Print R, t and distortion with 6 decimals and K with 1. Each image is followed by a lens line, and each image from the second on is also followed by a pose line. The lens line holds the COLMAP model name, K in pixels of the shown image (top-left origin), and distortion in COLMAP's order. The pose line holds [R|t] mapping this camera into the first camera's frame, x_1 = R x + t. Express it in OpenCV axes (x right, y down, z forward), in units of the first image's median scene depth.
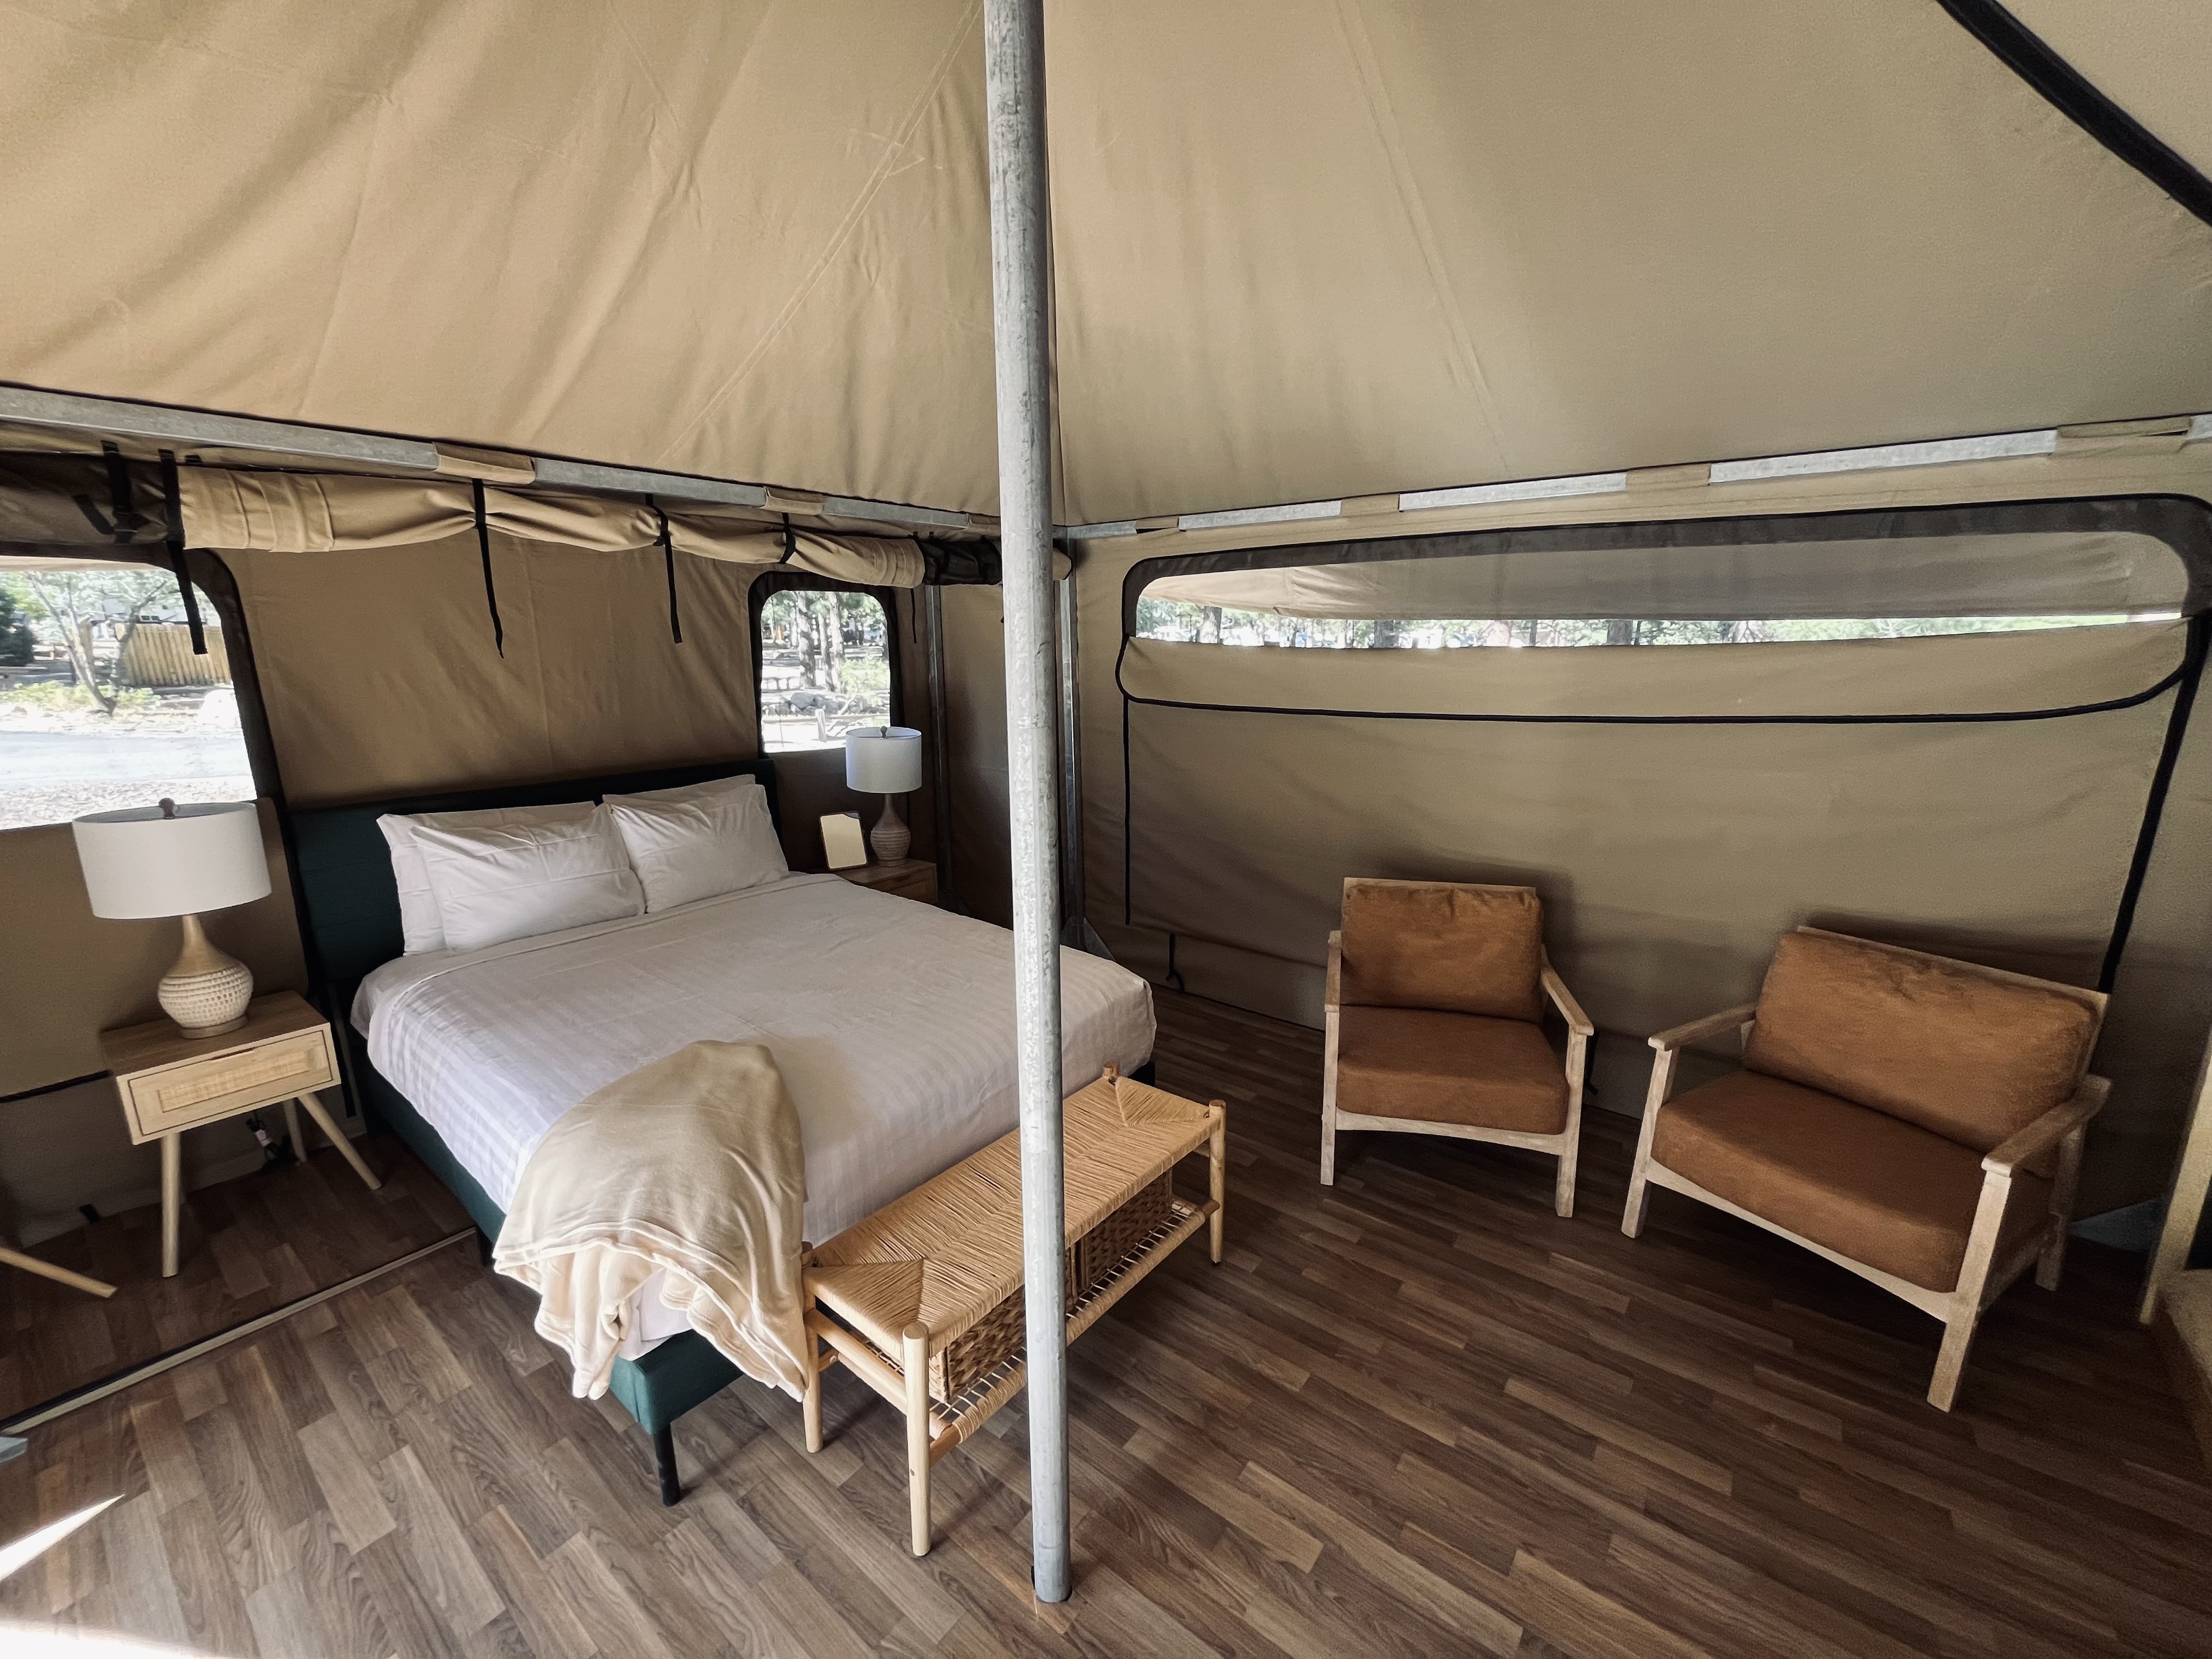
lens RADIAL K [[889.7, 0, 1098.0], [0, 889.7, 840.5], [0, 0, 1]] dist [-0.003317, -0.000294]
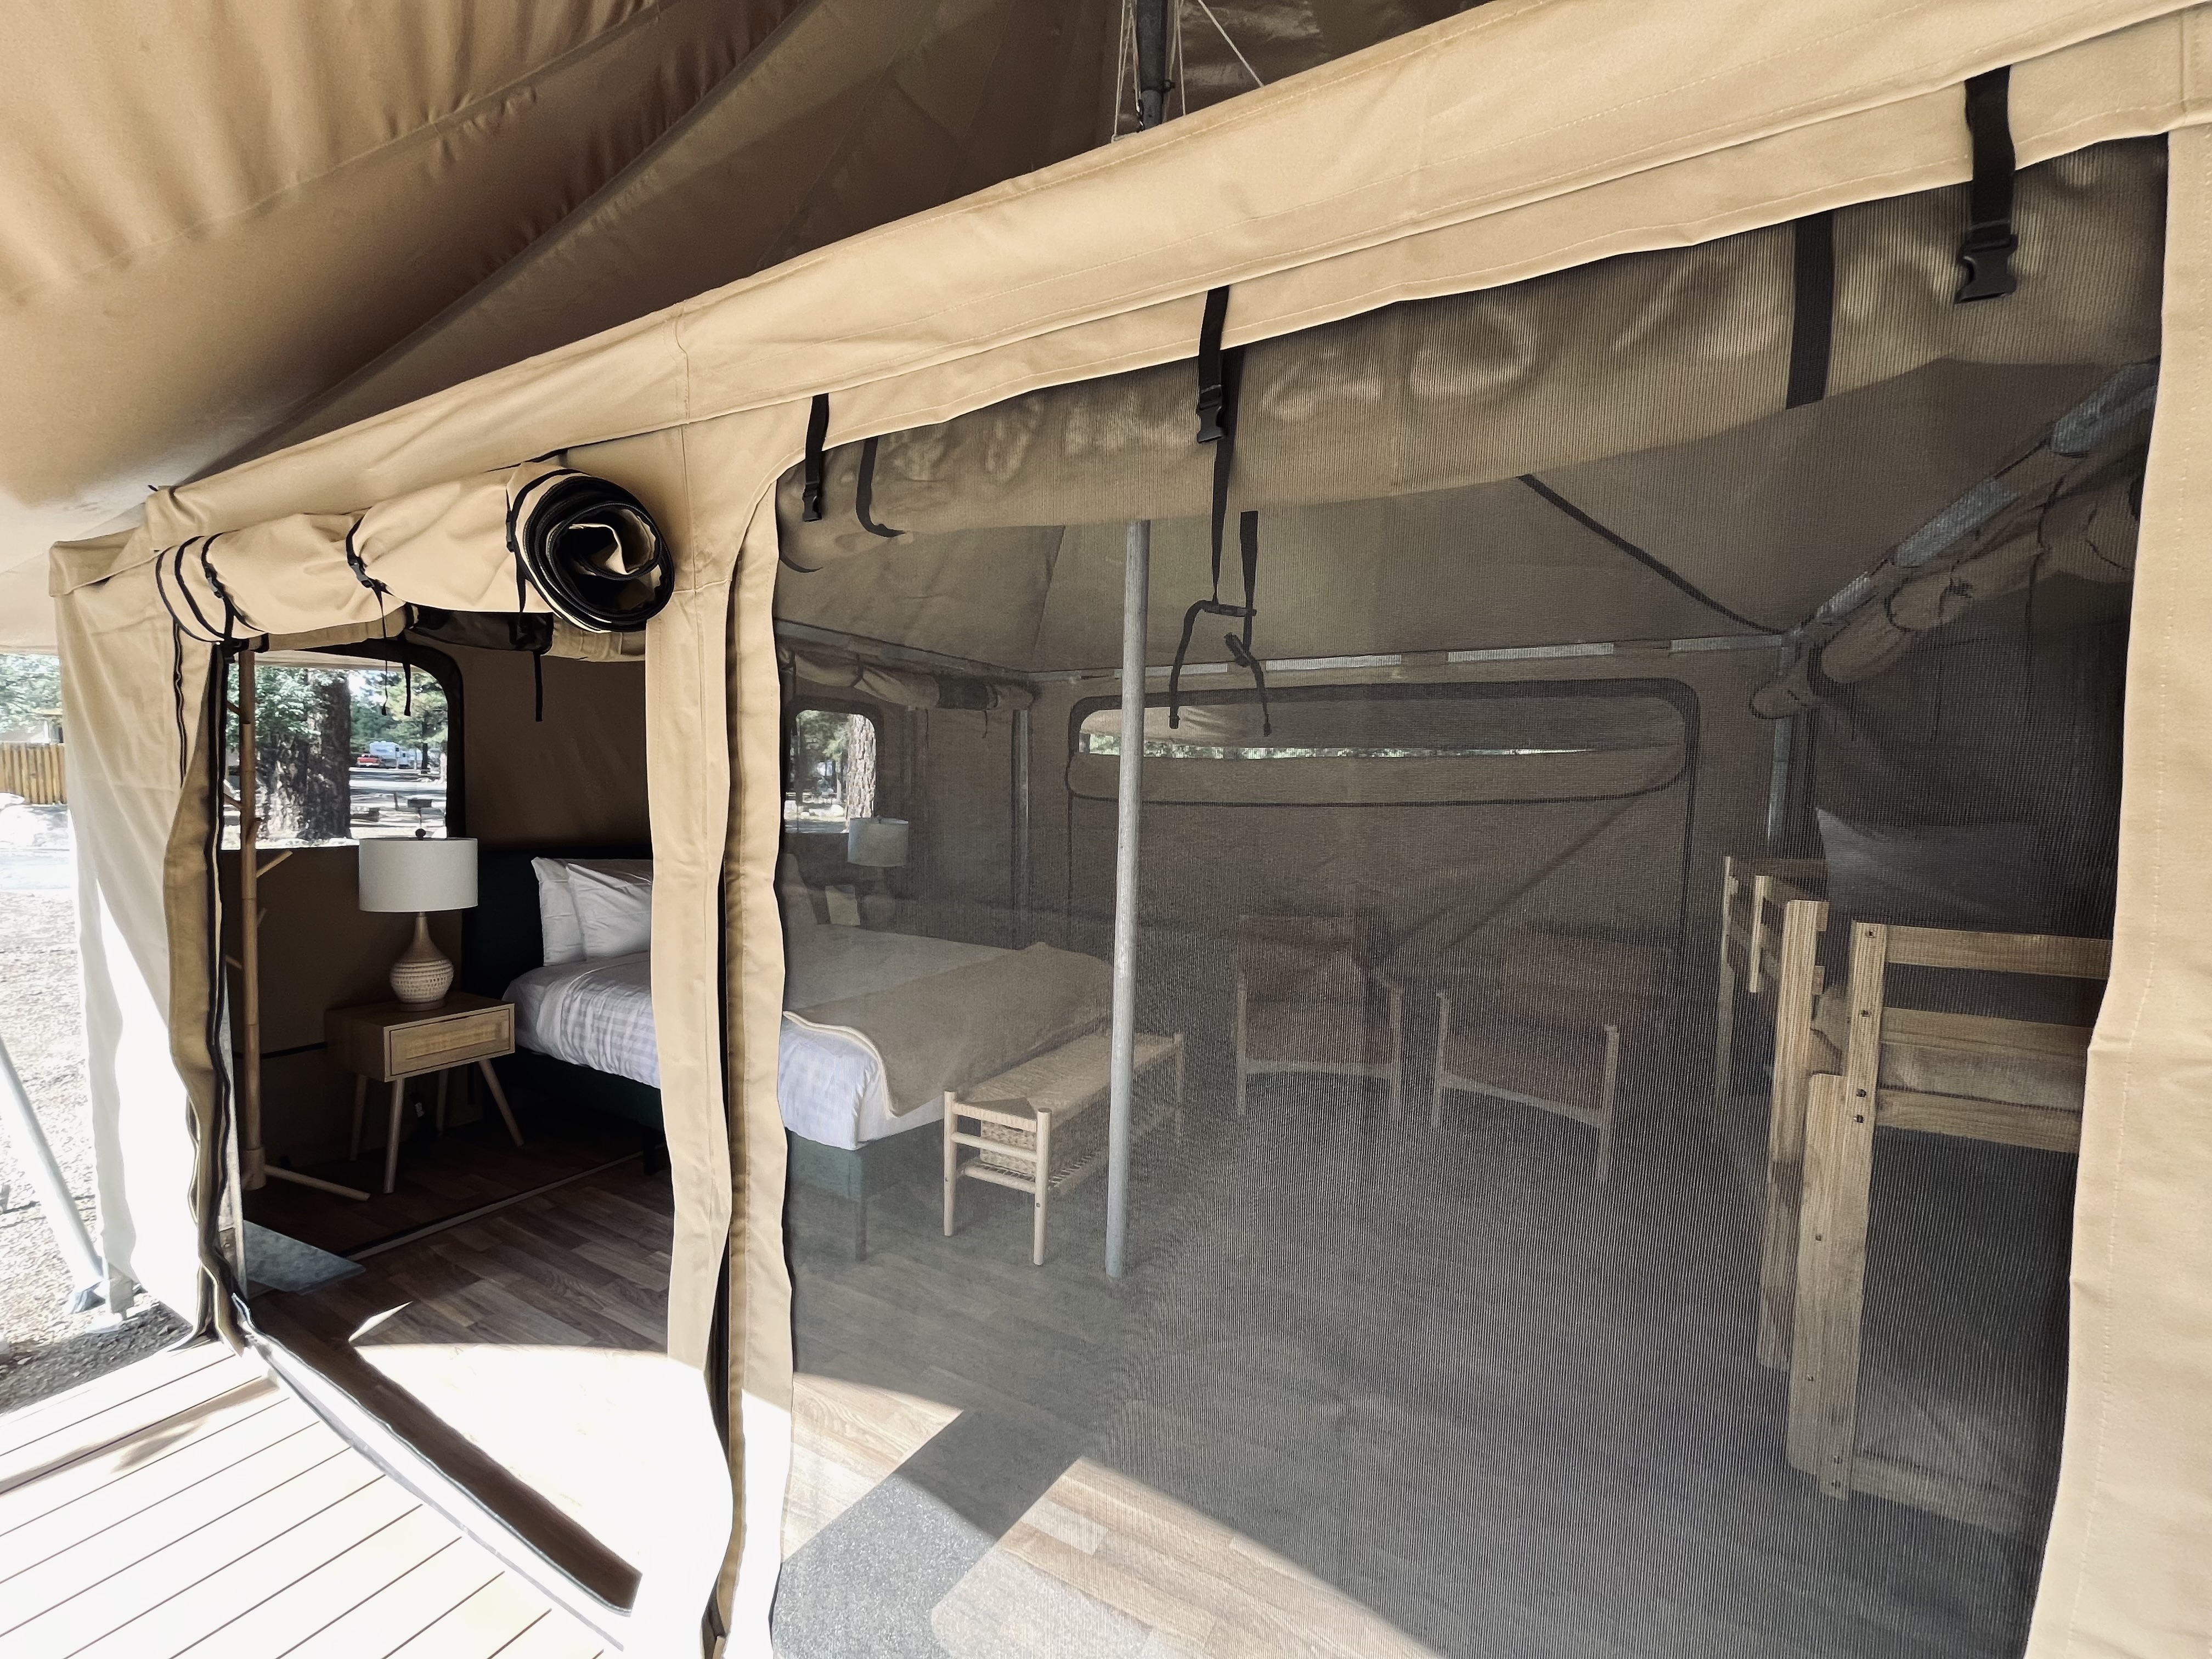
lens RADIAL K [[889.7, 0, 1095.0], [0, 889.7, 836.2], [0, 0, 1]] dist [-0.003317, -0.000294]
pose [[0.986831, 0.015648, 0.160994, -0.256108], [0.011438, 0.986067, -0.165955, 0.211440], [-0.161348, 0.165611, 0.972903, -0.521177]]
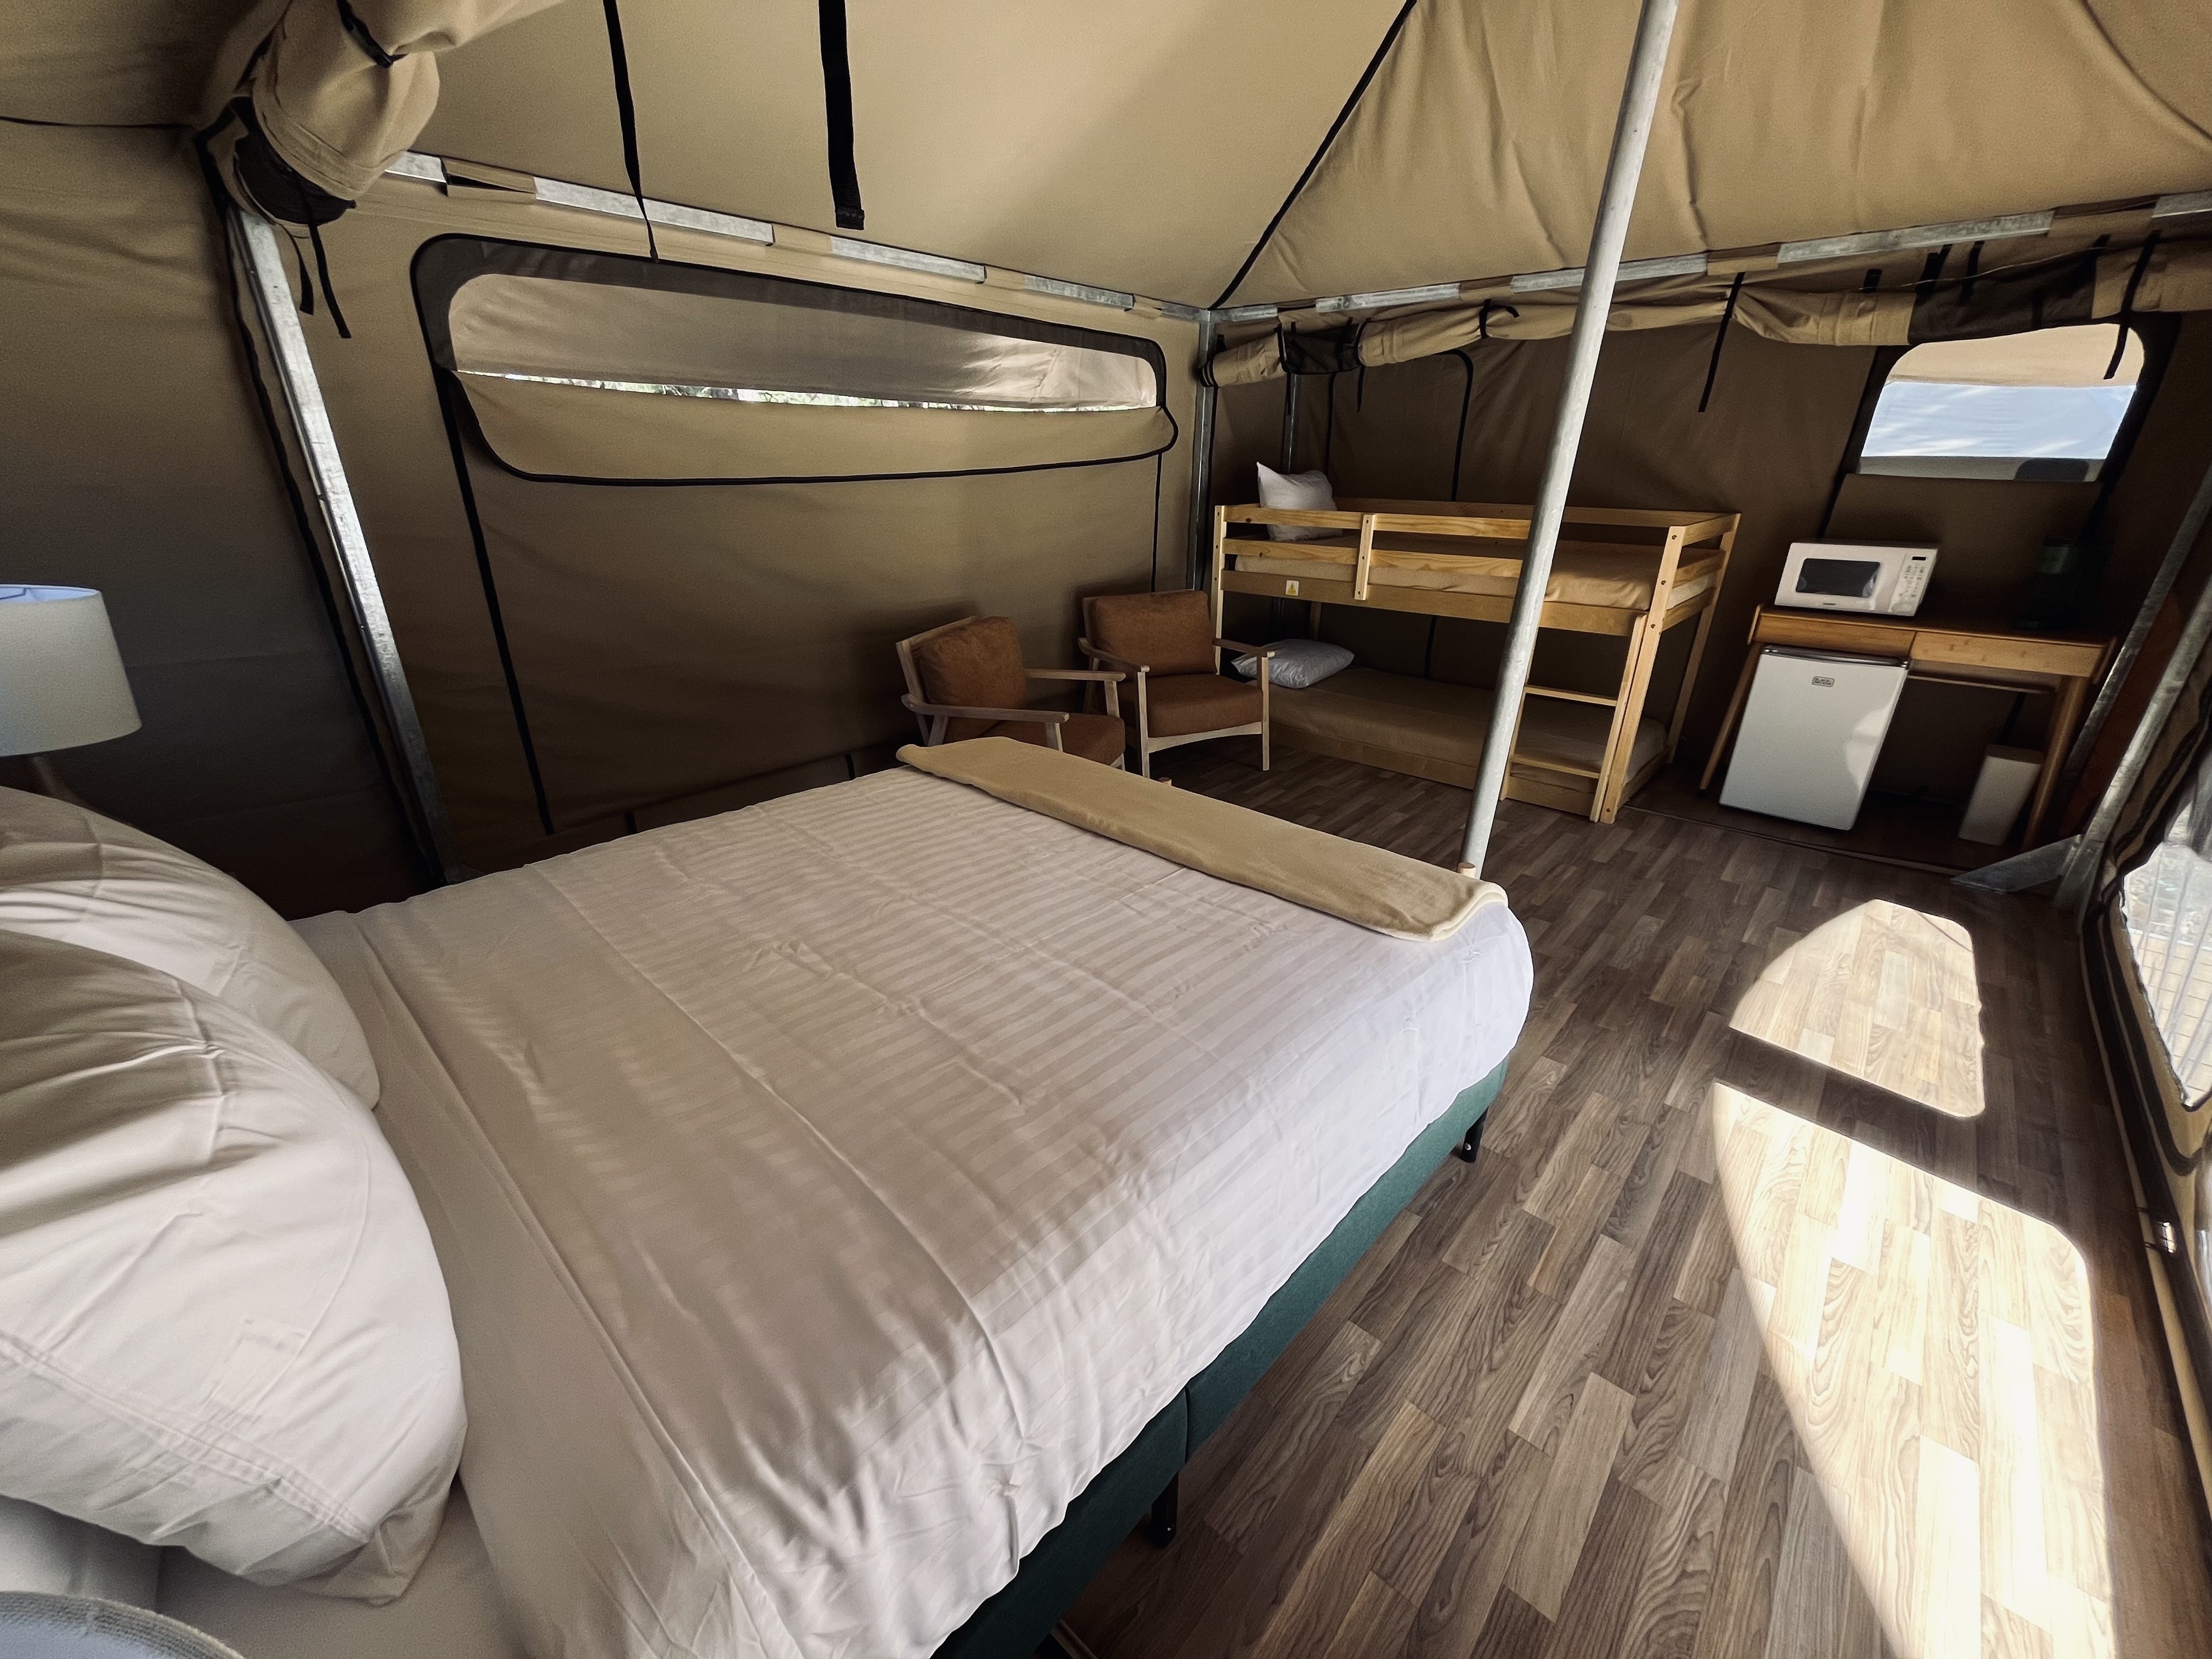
lens RADIAL K [[889.7, 0, 1101.9], [0, 889.7, 843.0], [0, 0, 1]] dist [-0.003317, -0.000294]
pose [[0.069337, -0.387720, 0.919166, -1.056103], [0.222485, 0.904187, 0.364619, -0.102667], [-0.972468, 0.179219, 0.148955, 0.917096]]
